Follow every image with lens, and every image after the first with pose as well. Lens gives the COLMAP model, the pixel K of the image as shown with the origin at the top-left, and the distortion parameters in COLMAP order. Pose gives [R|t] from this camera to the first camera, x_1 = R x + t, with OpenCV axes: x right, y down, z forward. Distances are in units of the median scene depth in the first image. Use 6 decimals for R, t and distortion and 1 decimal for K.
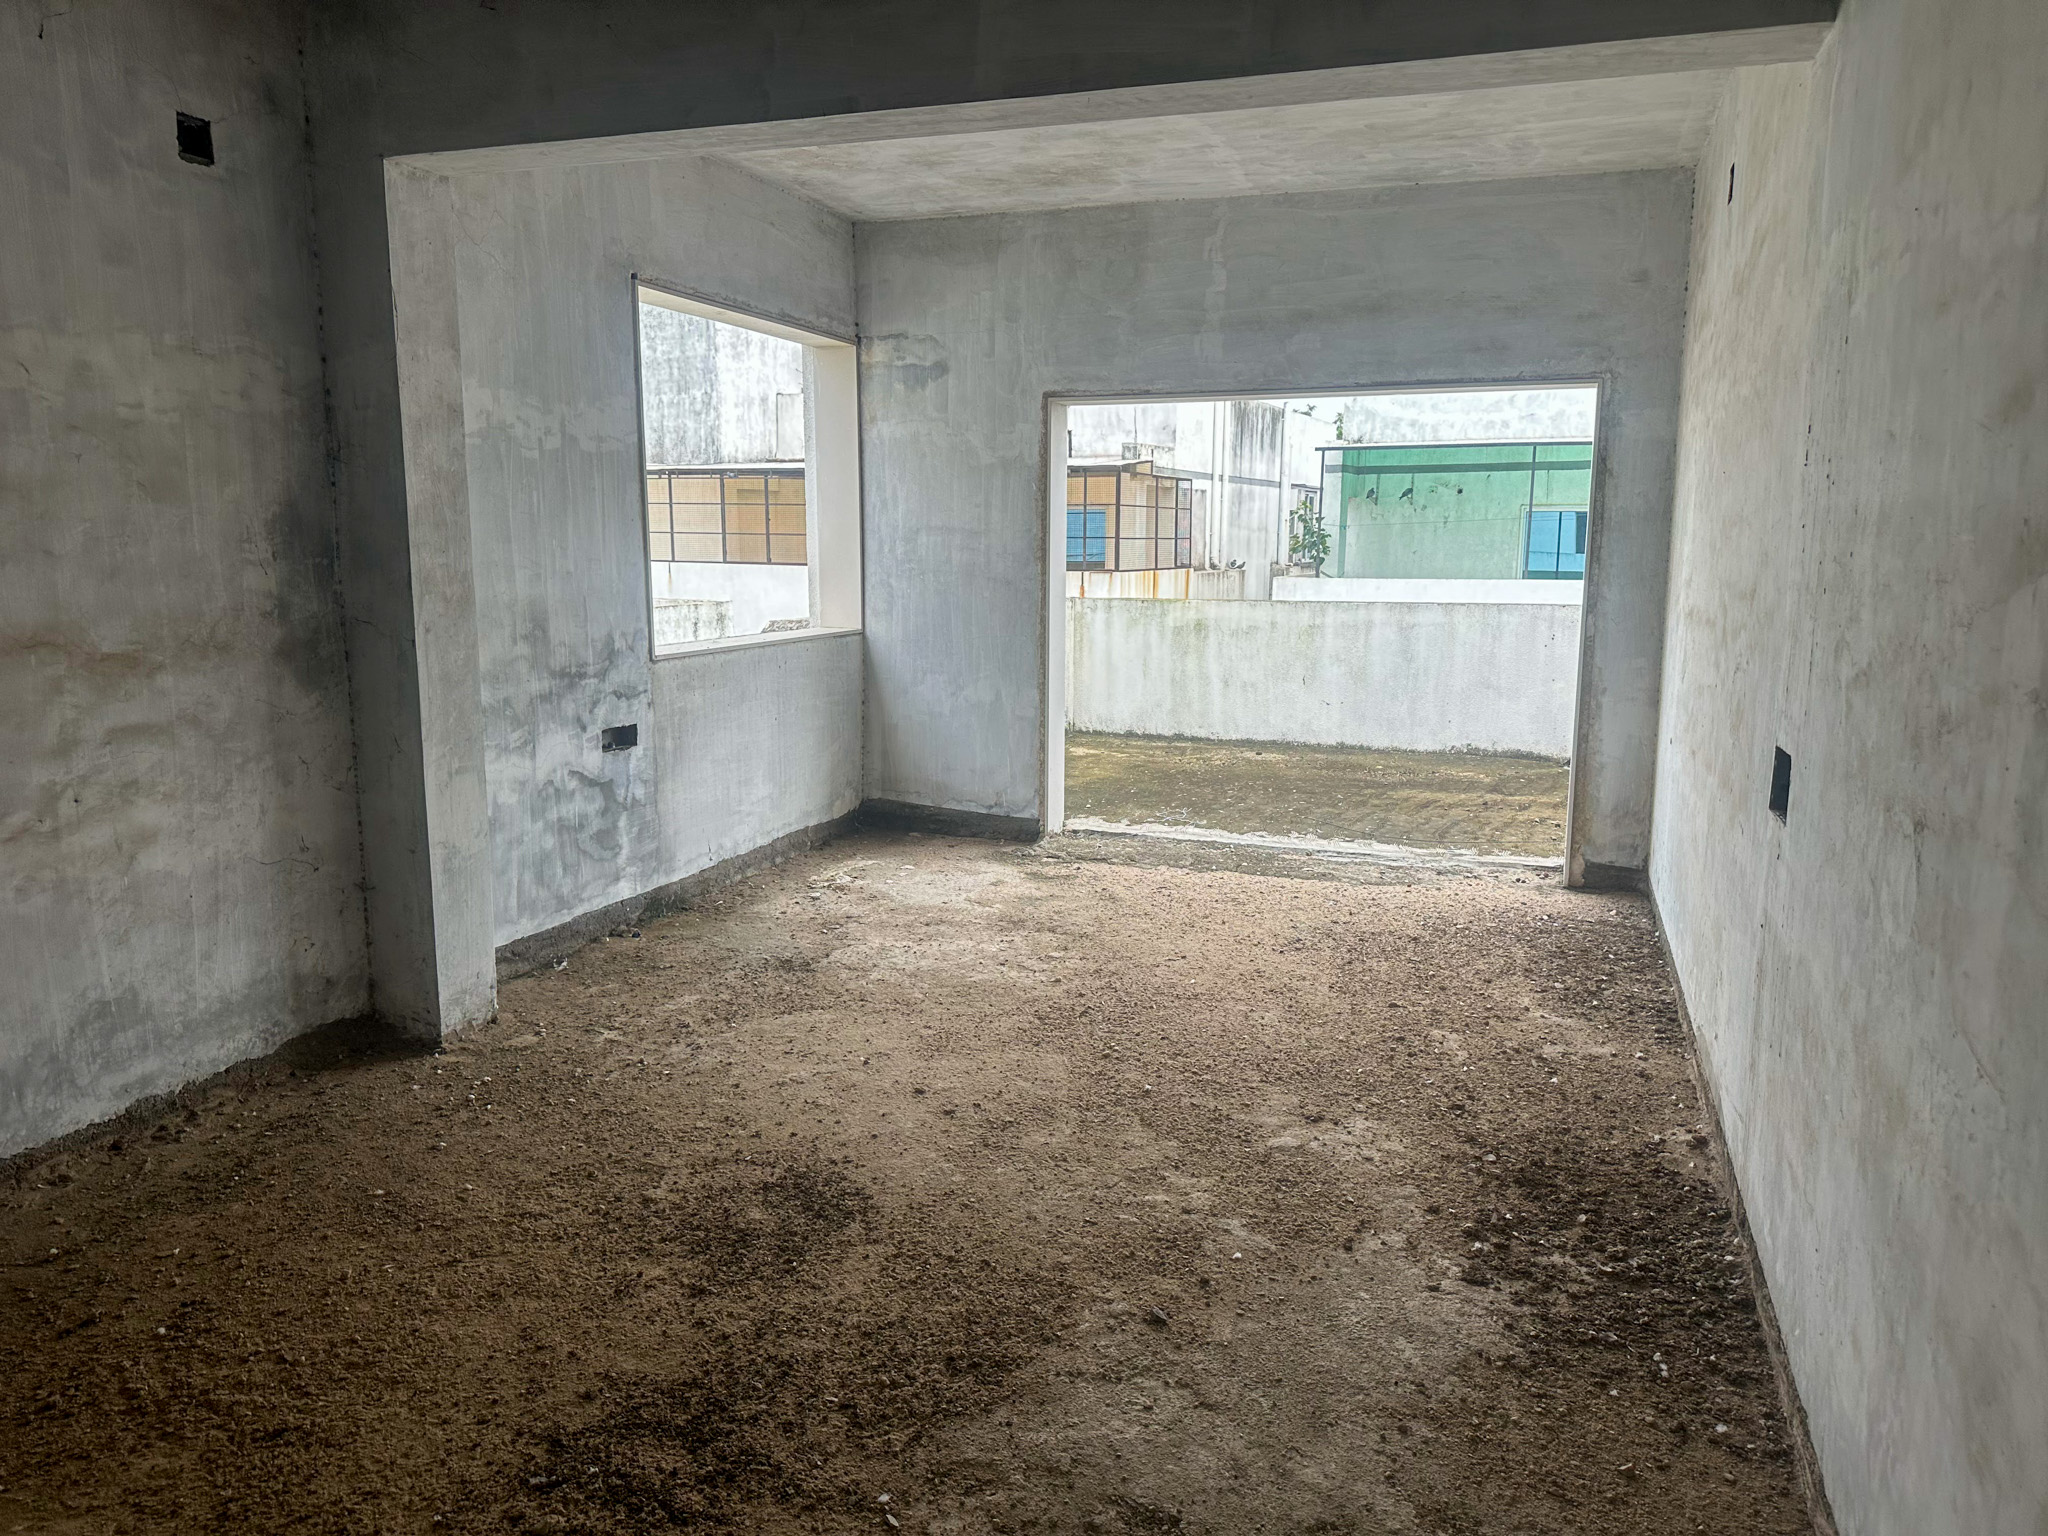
lens RADIAL K [[1455.9, 0, 1036.9], [0, 1455.9, 787.8], [0, 0, 1]] dist [0.058030, -0.069320]
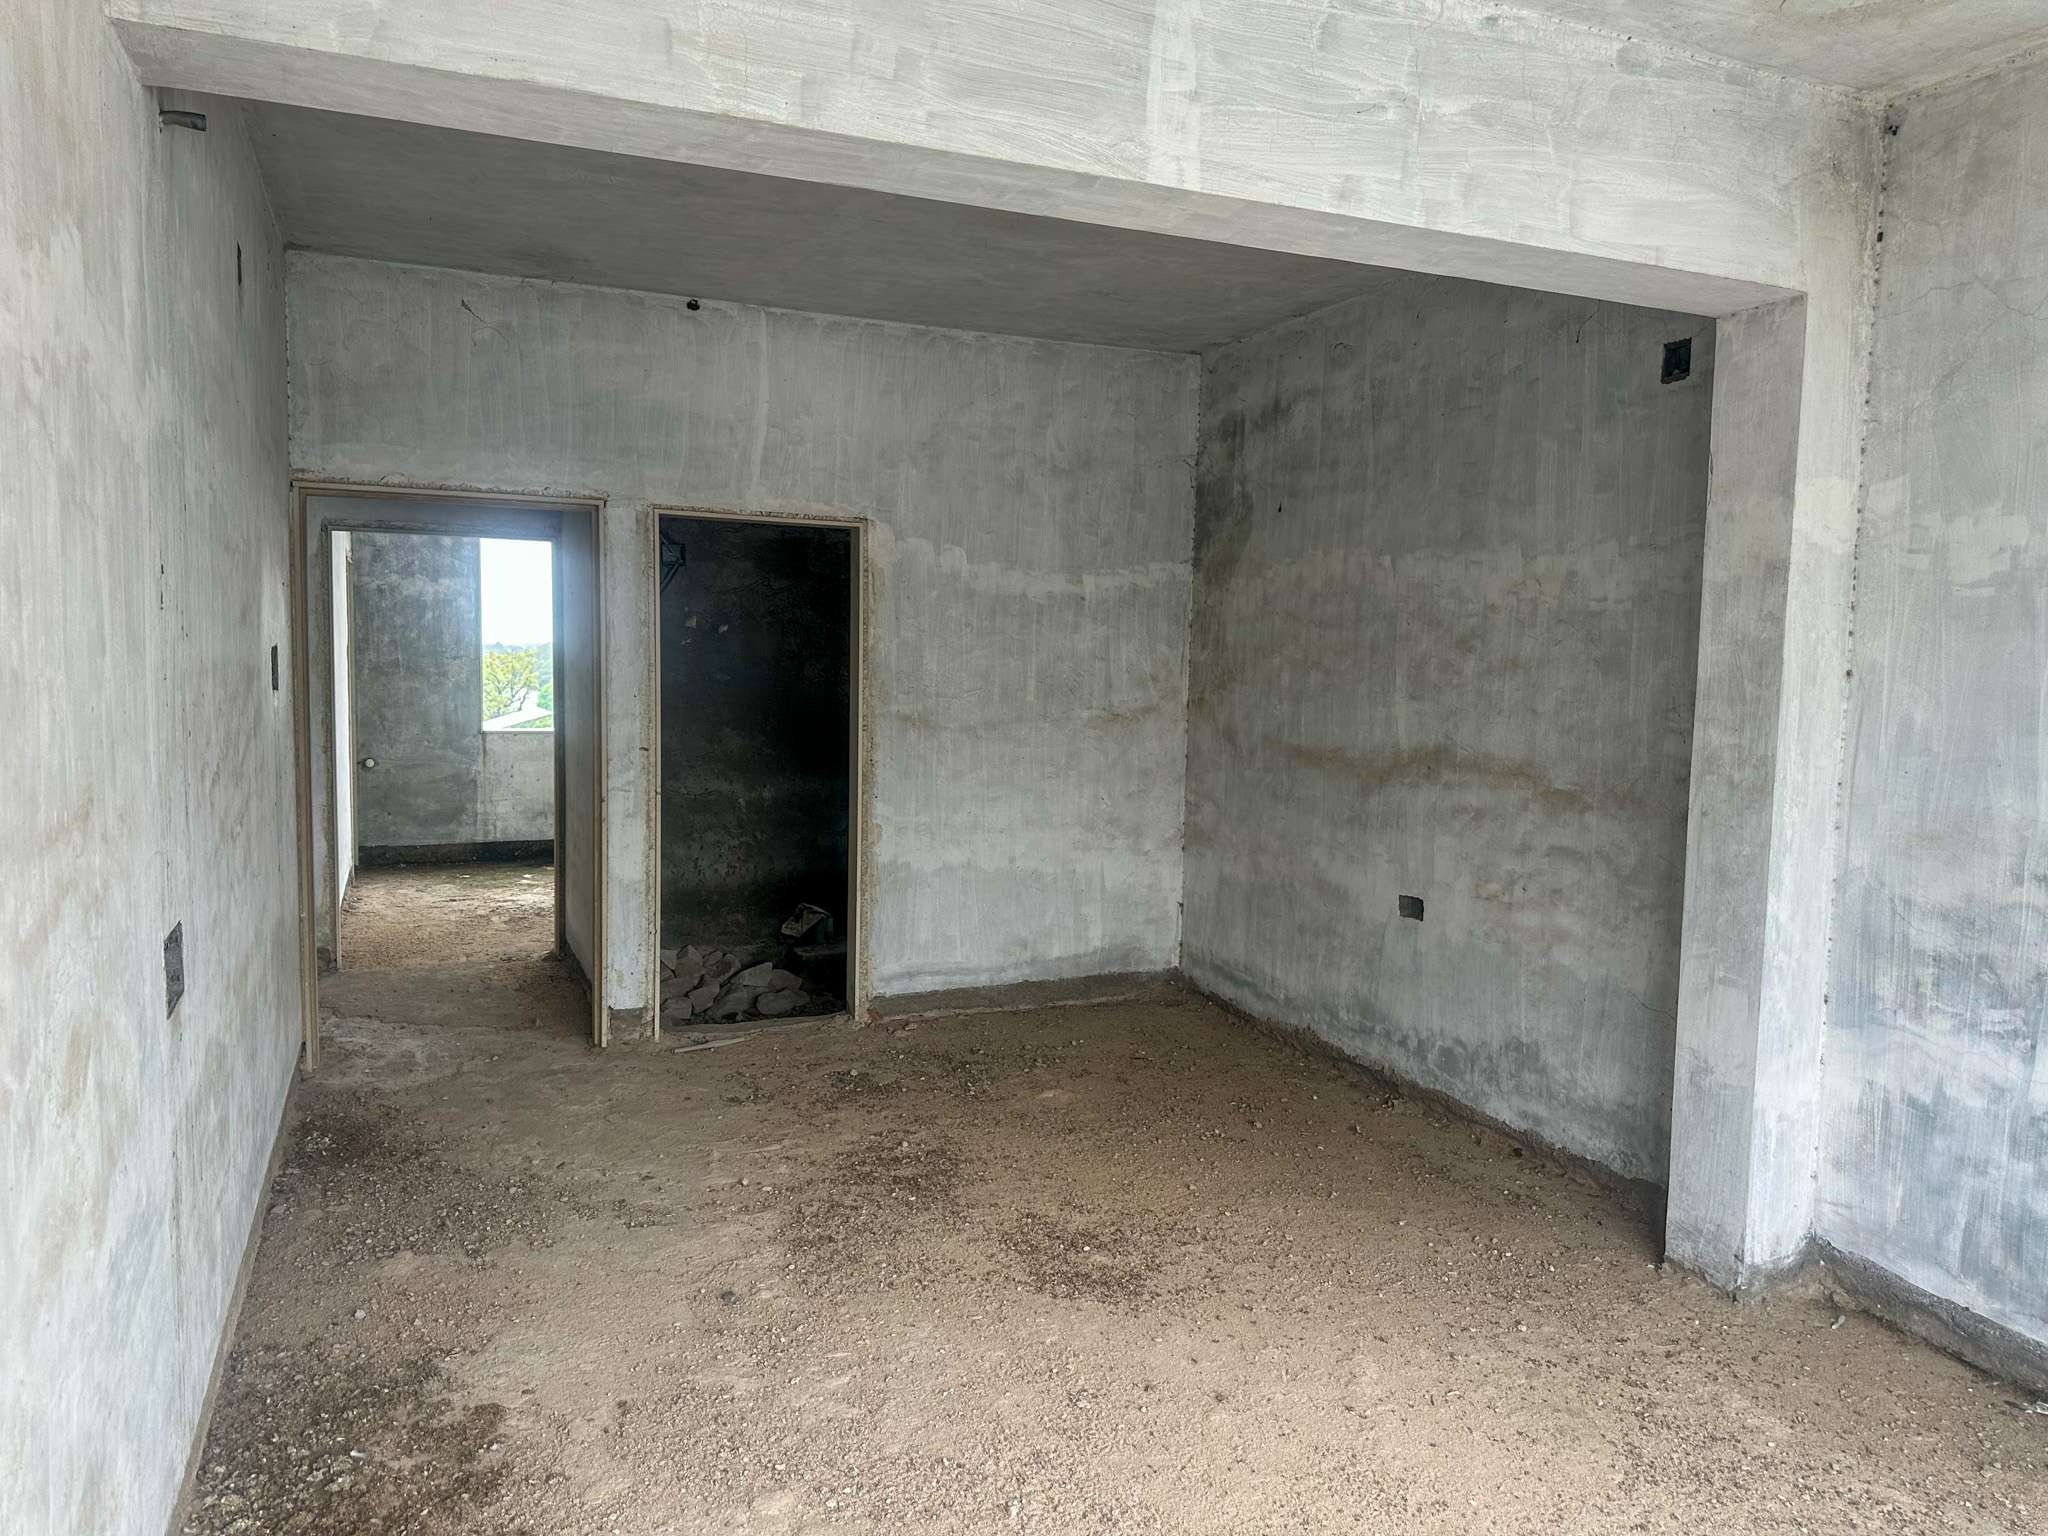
lens RADIAL K [[1455.9, 0, 1012.3], [0, 1455.9, 783.3], [0, 0, 1]] dist [0.058030, -0.069320]
pose [[-0.750669, 0.039658, -0.659487, 0.440207], [-0.136803, 0.967233, 0.213882, -0.228189], [0.646360, 0.250774, -0.720647, 1.201105]]
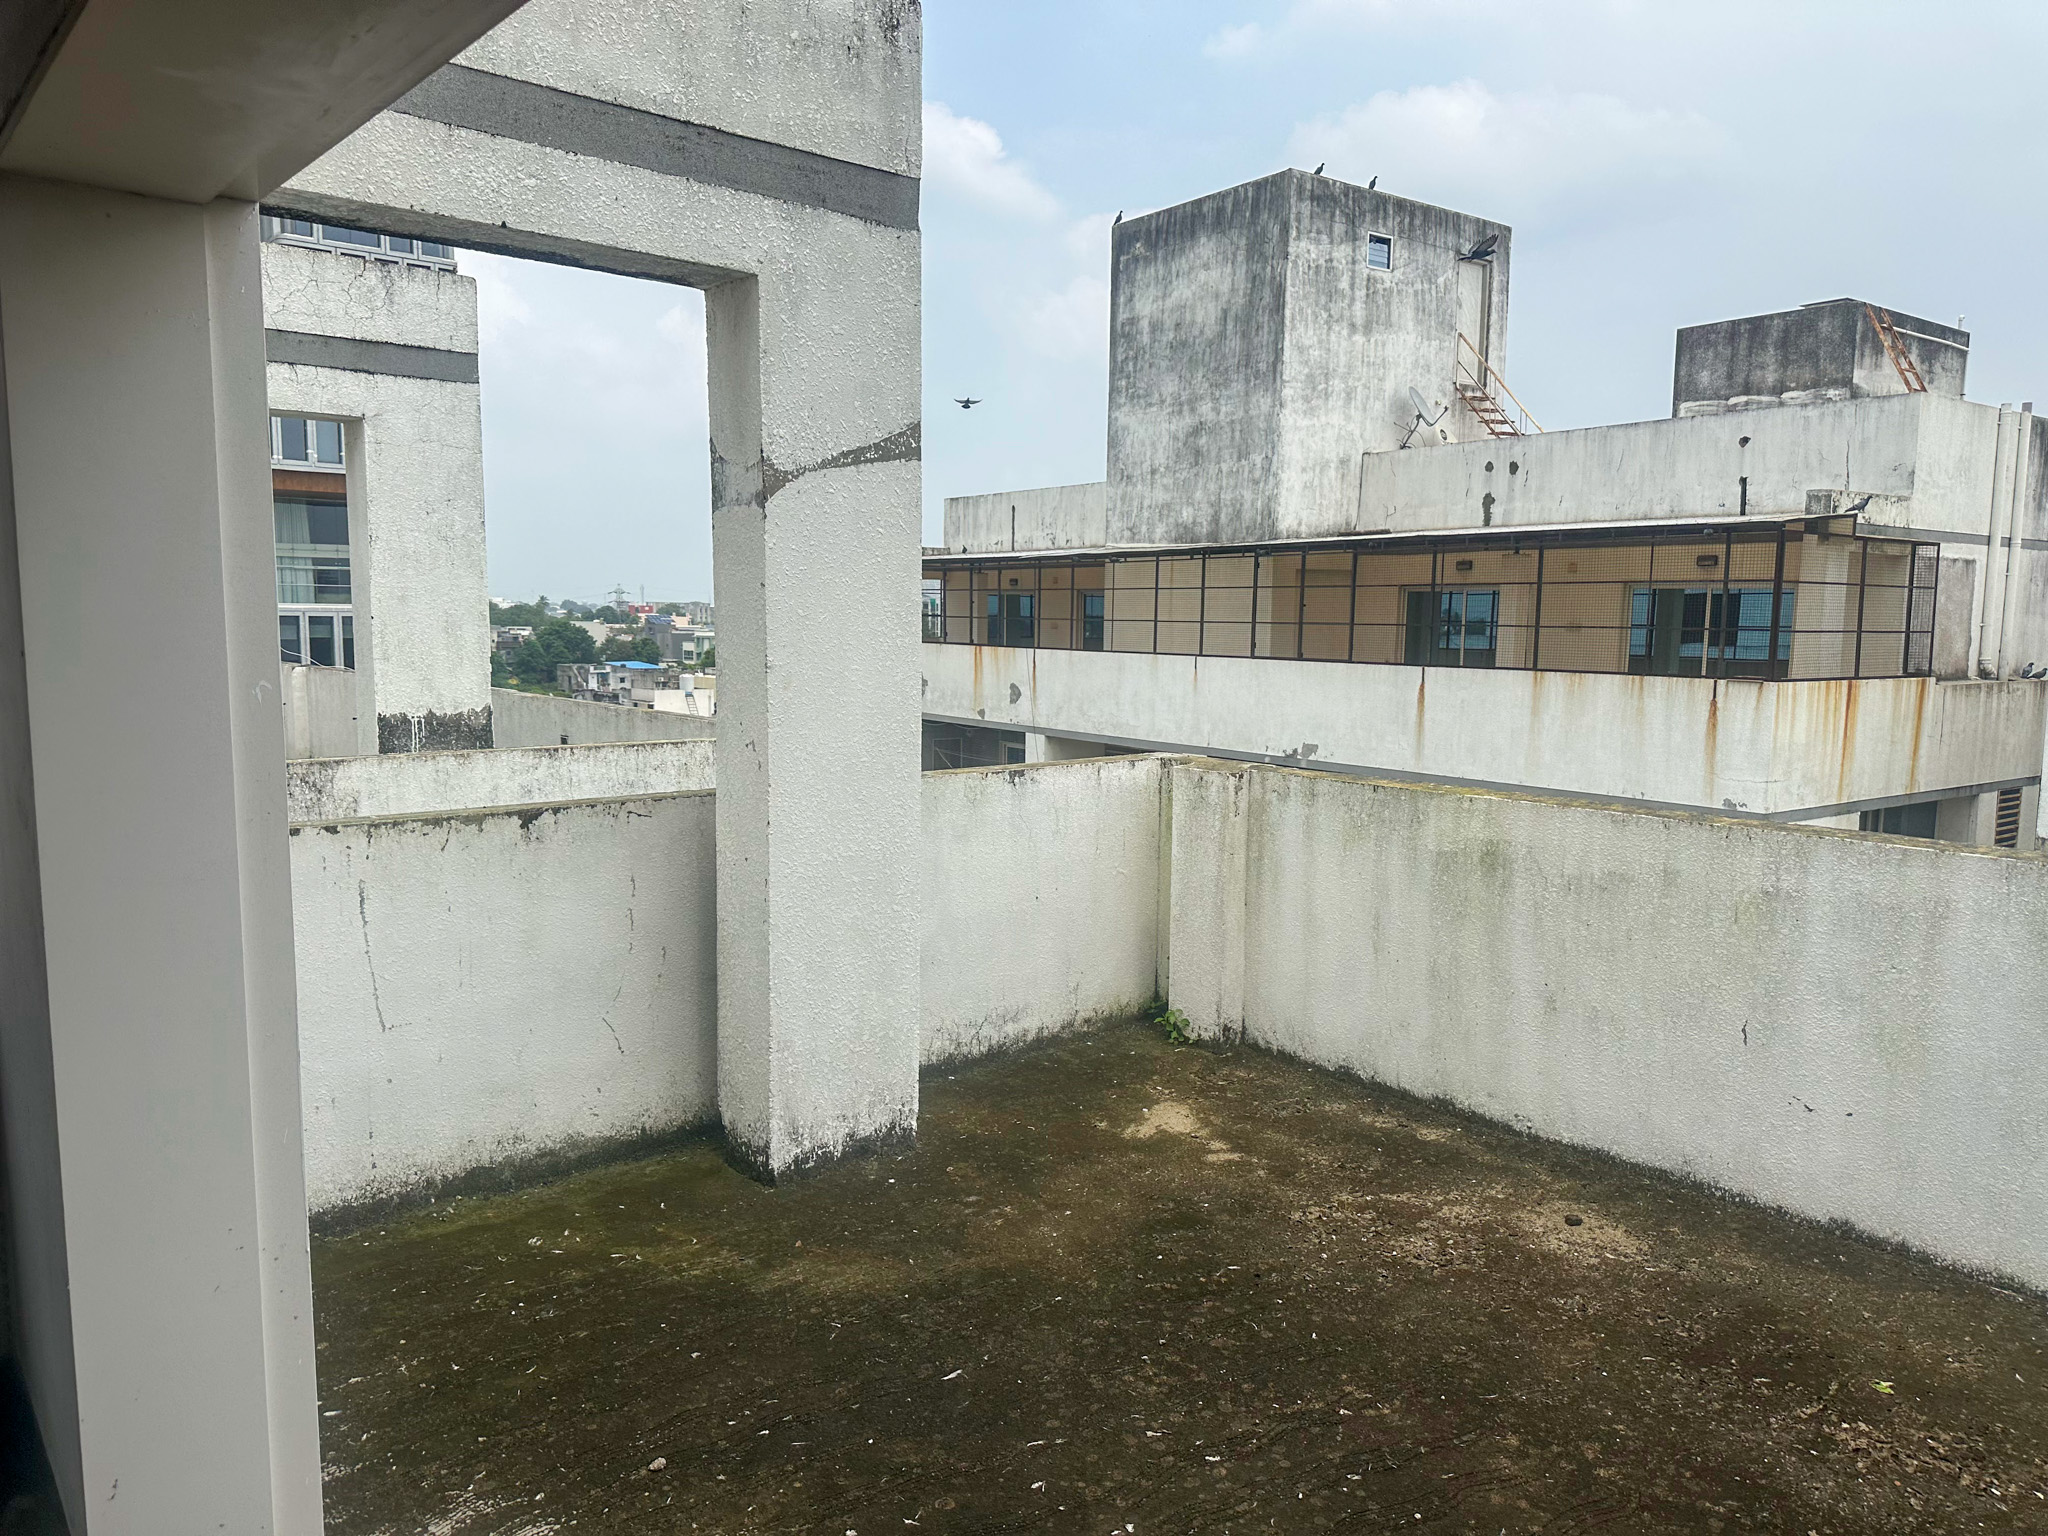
lens RADIAL K [[1455.9, 0, 1010.5], [0, 1455.9, 780.3], [0, 0, 1]] dist [0.058030, -0.069320]
pose [[0.864427, 0.059702, -0.499201, 0.087719], [-0.090652, 0.995159, -0.037958, -0.045718], [0.494519, 0.078066, 0.865654, 0.247083]]
